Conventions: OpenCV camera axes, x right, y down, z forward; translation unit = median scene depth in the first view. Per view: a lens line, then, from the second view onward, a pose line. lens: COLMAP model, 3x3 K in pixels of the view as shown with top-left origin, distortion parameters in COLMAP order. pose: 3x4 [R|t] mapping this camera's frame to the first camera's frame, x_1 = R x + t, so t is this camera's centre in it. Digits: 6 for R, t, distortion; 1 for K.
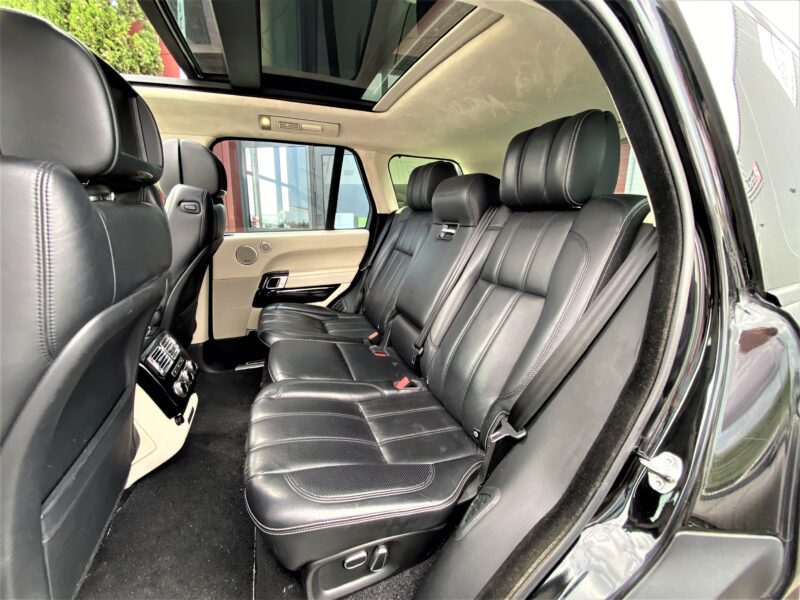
lens RADIAL K [[322.0, 0, 395.3], [0, 322.0, 299.5], [0, 0, 1]] dist [0.008240, -0.015722]
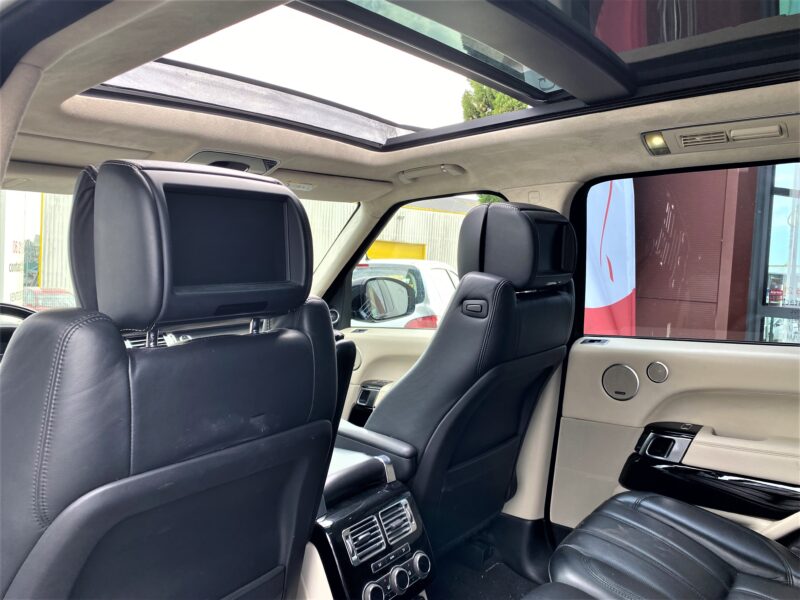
lens RADIAL K [[608.1, 0, 396.3], [0, 608.1, 296.2], [0, 0, 1]] dist [0.003569, 0.007707]
pose [[0.504545, 0.036985, -0.862593, 0.246494], [-0.213437, 0.973416, -0.083106, -0.140334], [0.836588, 0.226040, 0.499026, 0.218174]]
